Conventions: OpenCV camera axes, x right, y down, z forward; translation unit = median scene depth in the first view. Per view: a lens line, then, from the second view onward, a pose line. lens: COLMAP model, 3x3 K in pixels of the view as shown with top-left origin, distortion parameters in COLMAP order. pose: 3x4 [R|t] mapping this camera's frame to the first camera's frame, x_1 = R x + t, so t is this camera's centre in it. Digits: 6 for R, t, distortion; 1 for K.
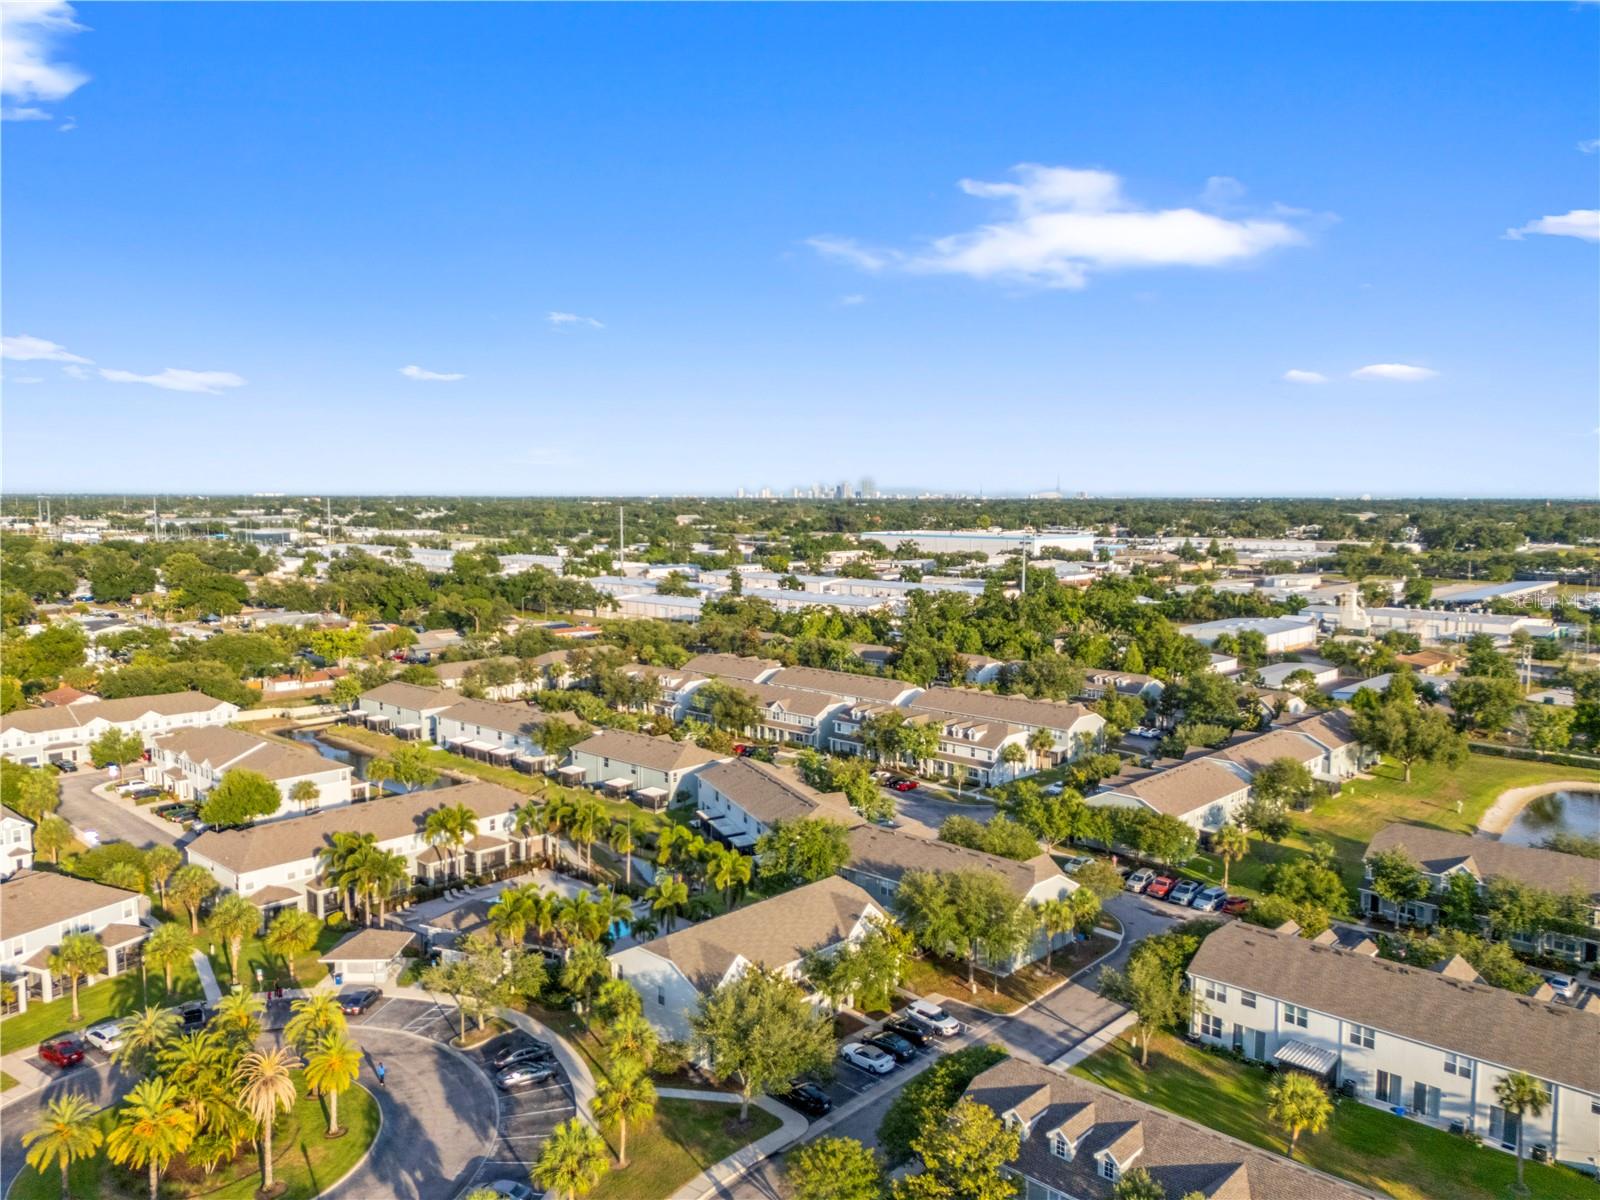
lens RADIAL K [[1171.3, 0, 800.5], [0, 1171.3, 610.9], [0, 0, 1]] dist [0.088812, -0.078919]
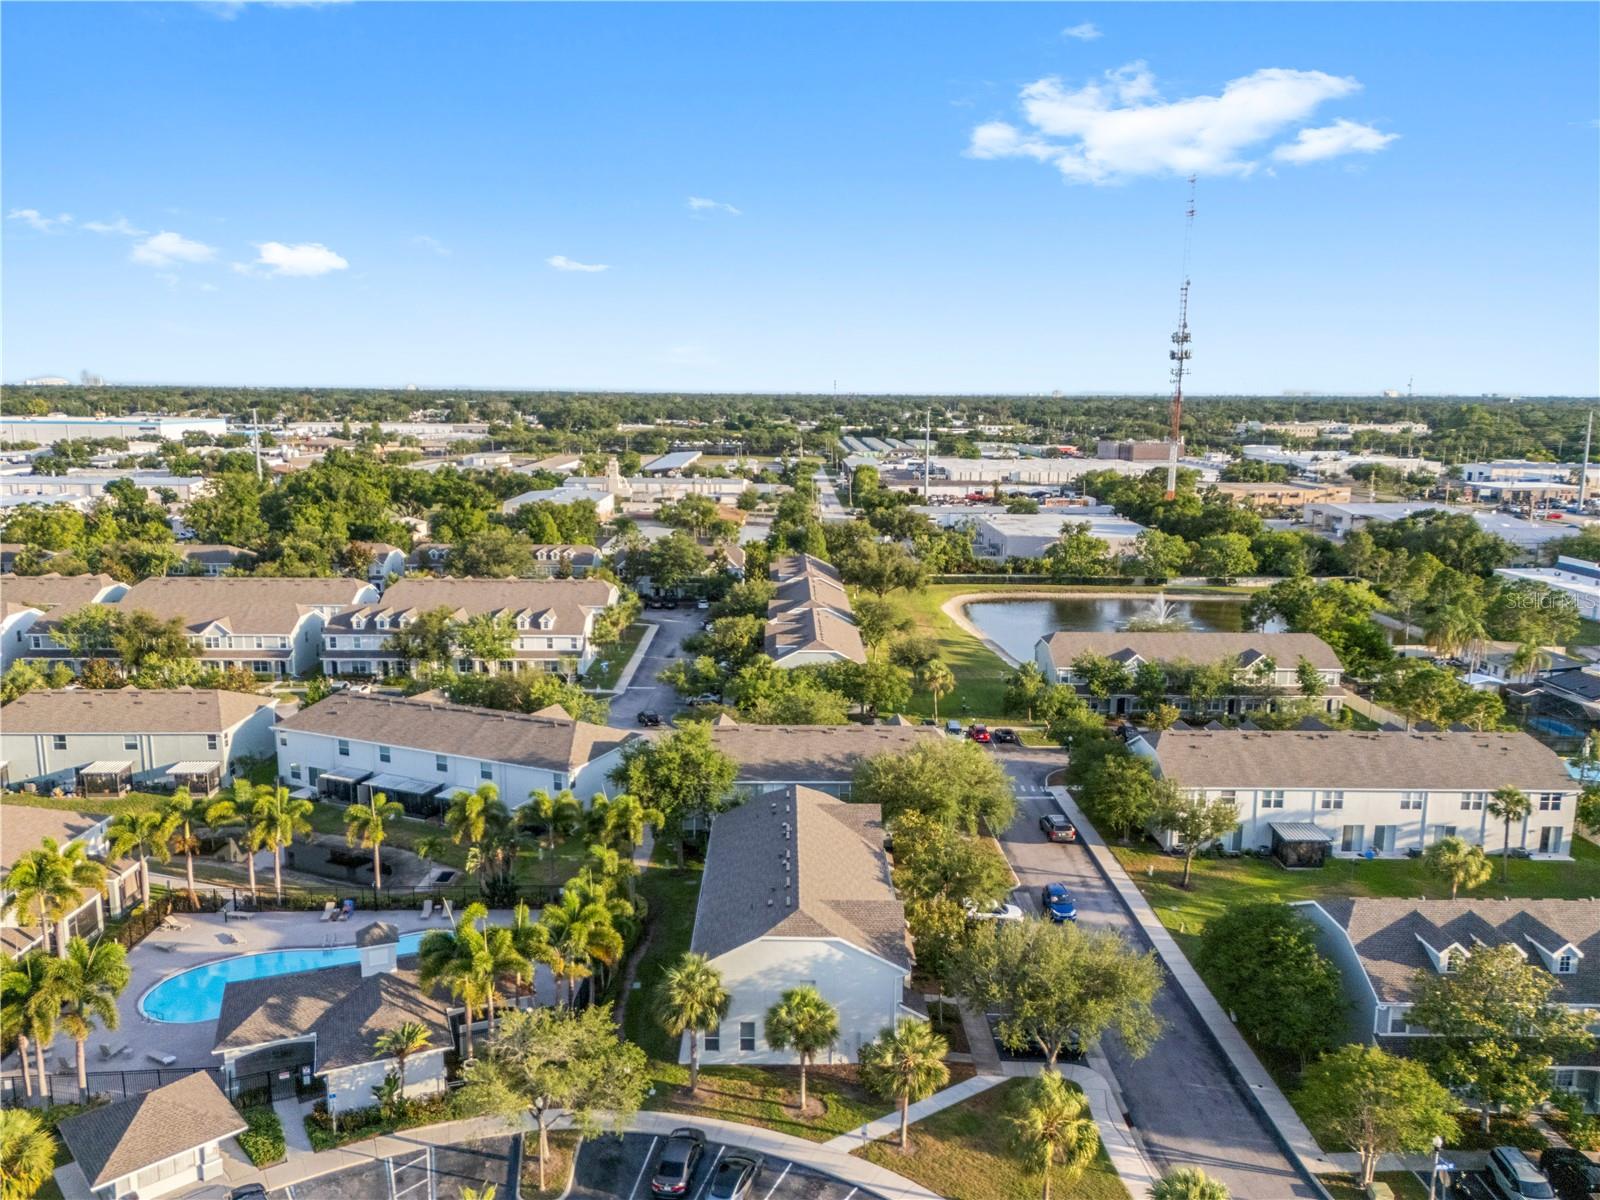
lens RADIAL K [[1171.3, 0, 800.5], [0, 1171.3, 610.9], [0, 0, 1]] dist [0.088812, -0.078919]
pose [[0.724312, -0.127481, 0.677584, -0.482974], [0.065816, 0.991054, 0.116102, 0.019101], [-0.686324, -0.039498, 0.726223, 0.437381]]
